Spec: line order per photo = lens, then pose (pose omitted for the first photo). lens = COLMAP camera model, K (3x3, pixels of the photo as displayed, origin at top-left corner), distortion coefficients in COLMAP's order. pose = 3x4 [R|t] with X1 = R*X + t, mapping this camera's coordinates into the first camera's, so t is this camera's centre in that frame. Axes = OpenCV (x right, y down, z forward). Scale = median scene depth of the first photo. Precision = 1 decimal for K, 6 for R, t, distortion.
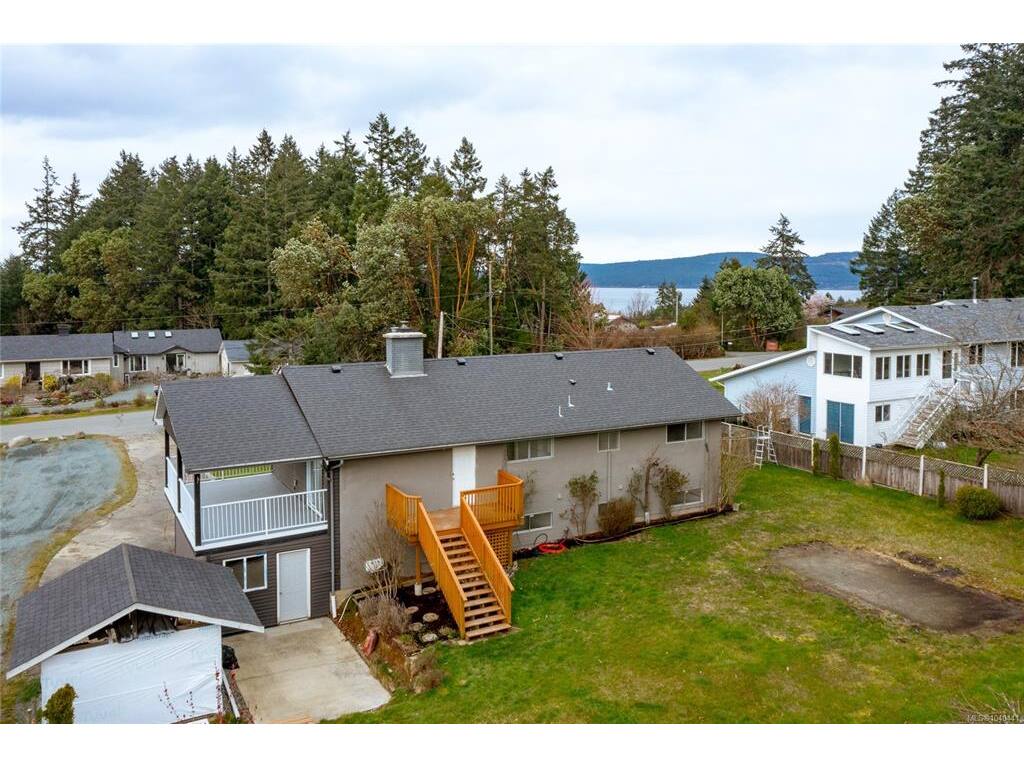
lens RADIAL K [[823.9, 0, 496.9], [0, 823.9, 327.5], [0, 0, 1]] dist [-0.009858, -0.003997]
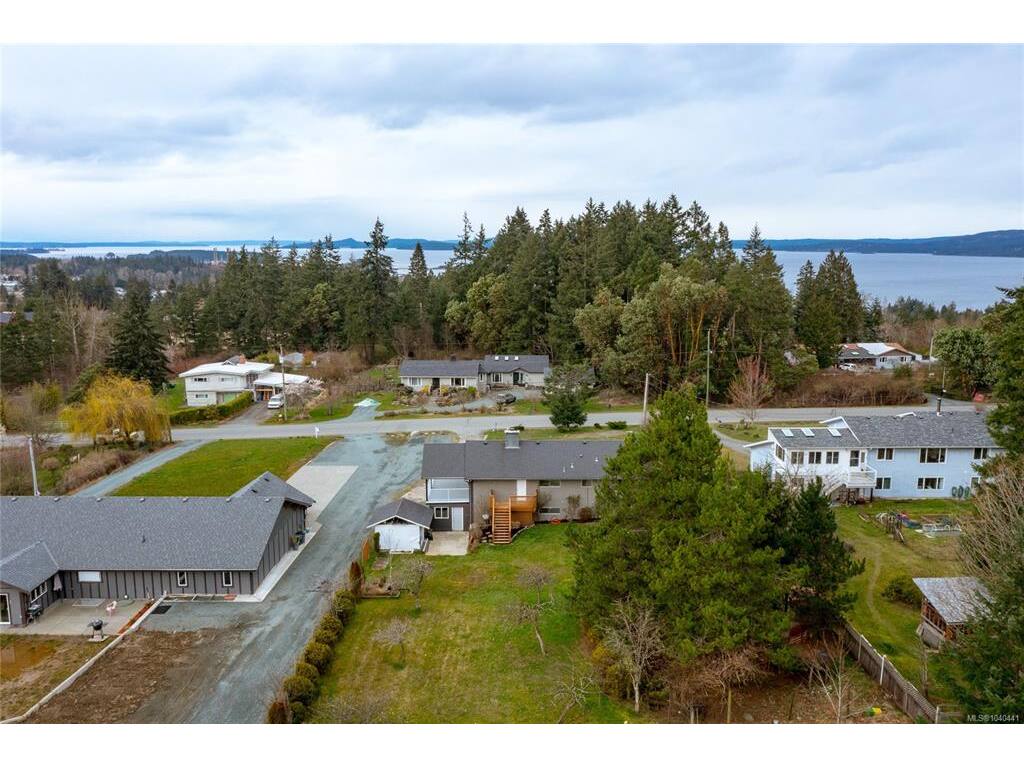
lens RADIAL K [[823.9, 0, 512.4], [0, 823.9, 384.4], [0, 0, 1]] dist [-0.009858, -0.003997]
pose [[0.880495, 0.082655, -0.466794, 0.446835], [-0.025550, 0.991525, 0.127376, -0.194181], [0.473367, -0.100228, 0.875145, -0.513678]]
